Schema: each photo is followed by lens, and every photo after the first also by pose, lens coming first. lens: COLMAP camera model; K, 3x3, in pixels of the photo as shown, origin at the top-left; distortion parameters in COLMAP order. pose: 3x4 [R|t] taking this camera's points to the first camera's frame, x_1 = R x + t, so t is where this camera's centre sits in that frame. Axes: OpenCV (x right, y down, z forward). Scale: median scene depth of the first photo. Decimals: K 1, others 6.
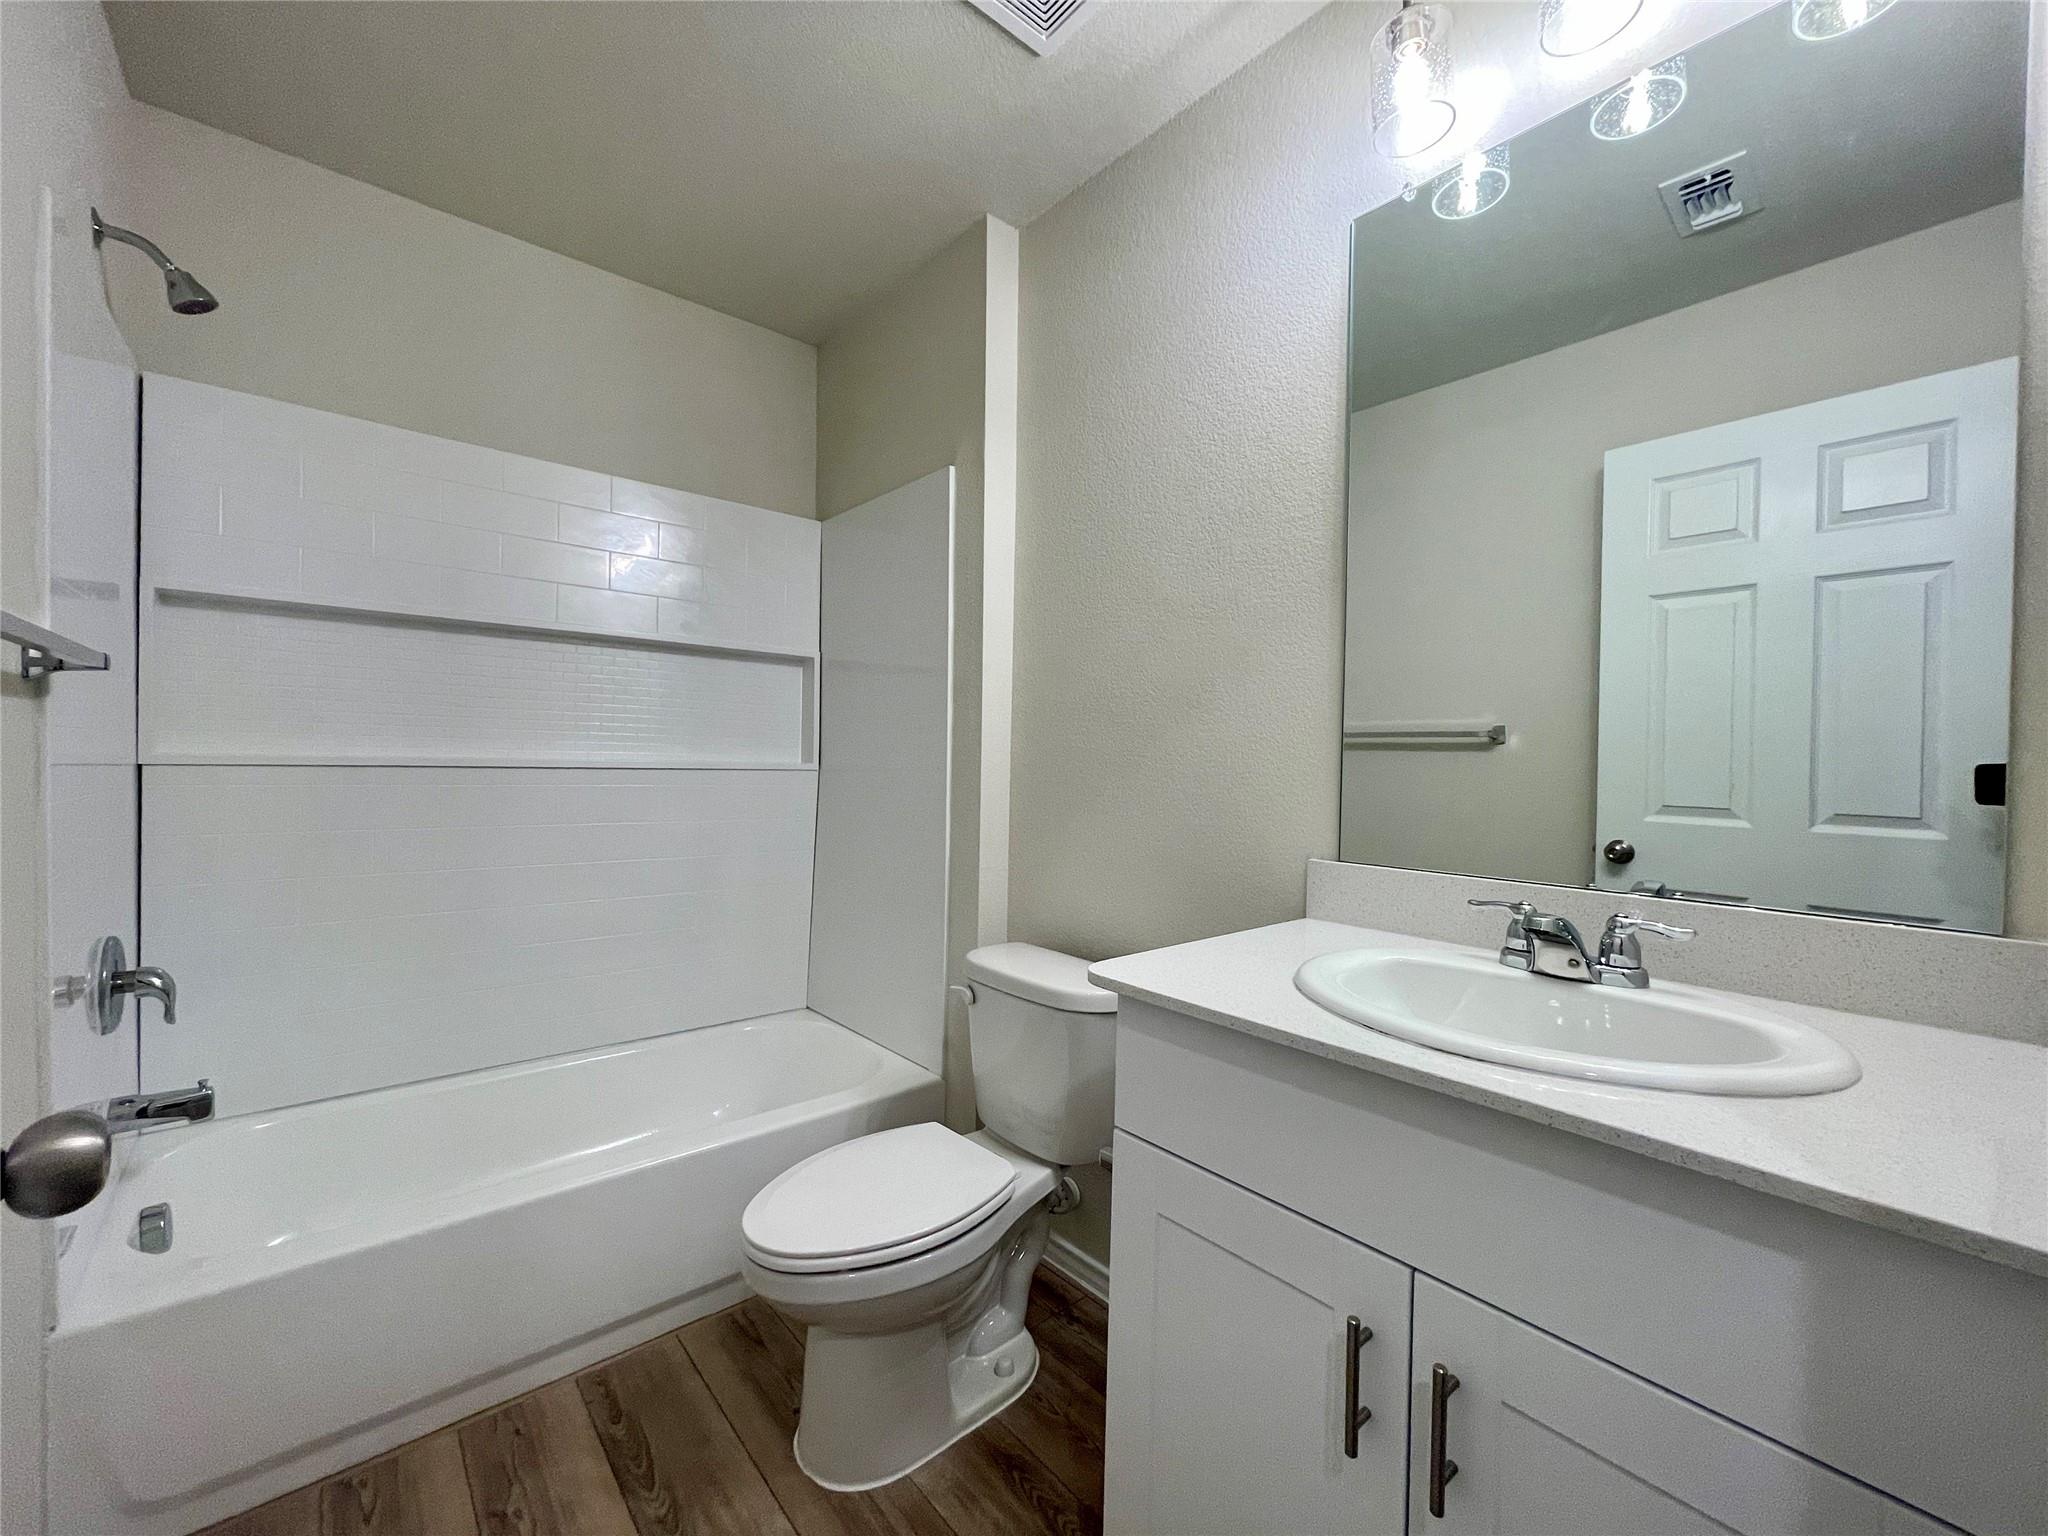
lens RADIAL K [[830.4, 0, 1010.5], [0, 830.4, 765.2], [0, 0, 1]] dist [-0.003043, -0.001013]
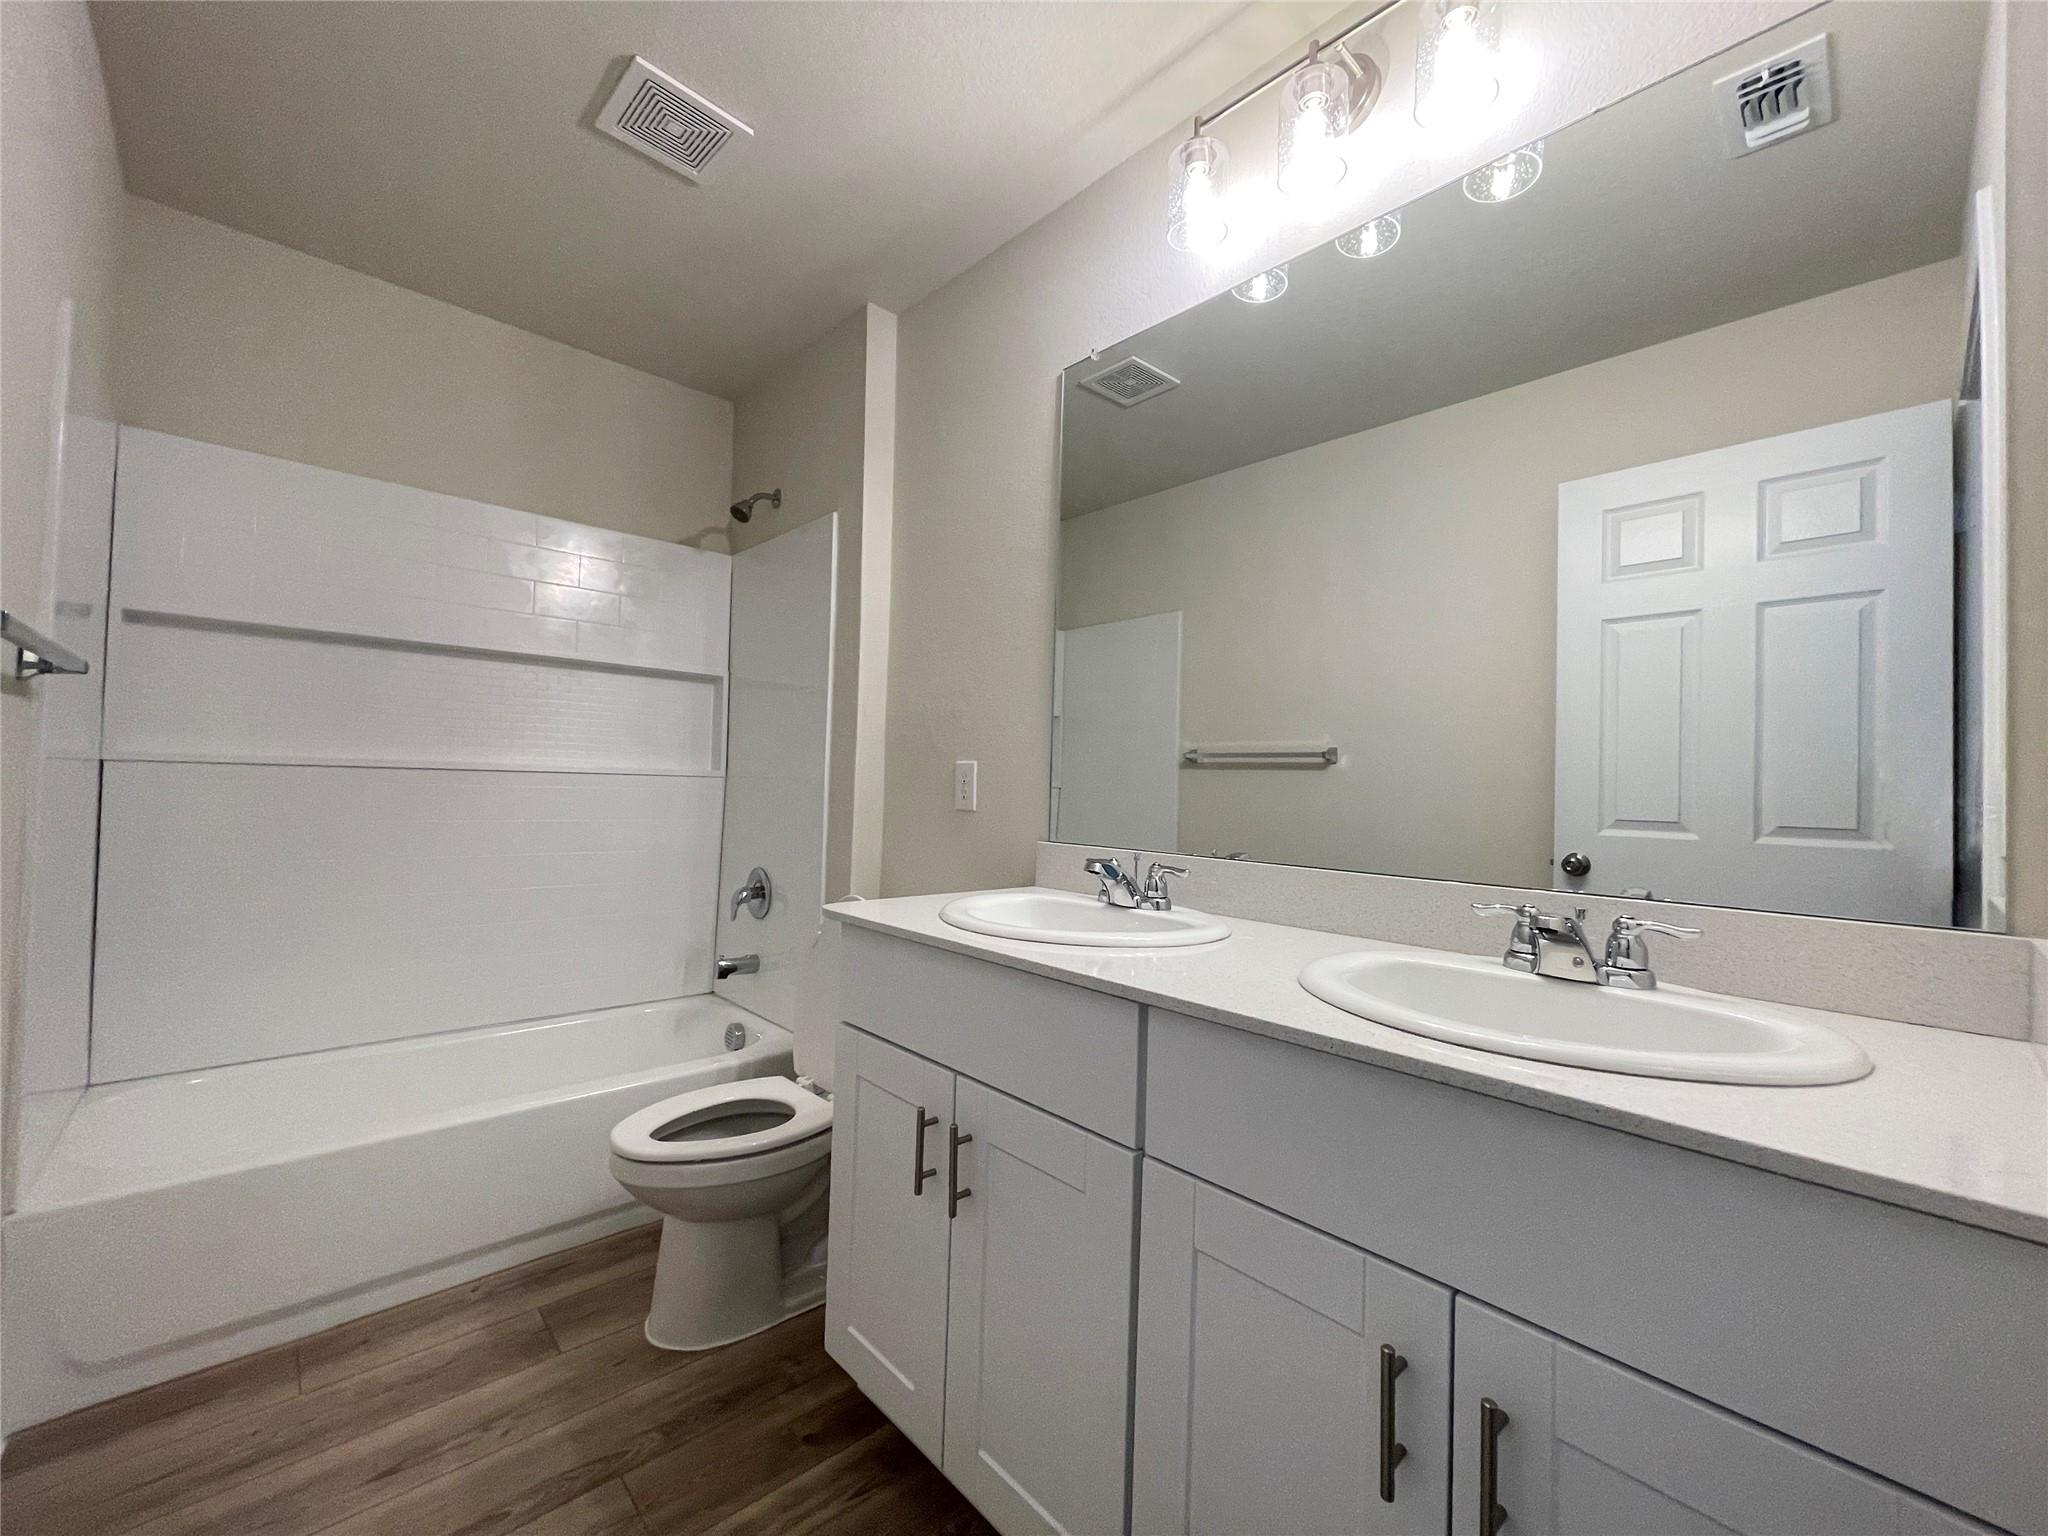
lens RADIAL K [[830.4, 0, 1043.4], [0, 830.4, 771.9], [0, 0, 1]] dist [-0.003043, -0.001013]
pose [[0.998863, 0.007119, 0.047139, 0.123251], [-0.006823, 0.999956, -0.006433, 0.006412], [-0.047182, 0.006104, 0.998868, -0.132885]]
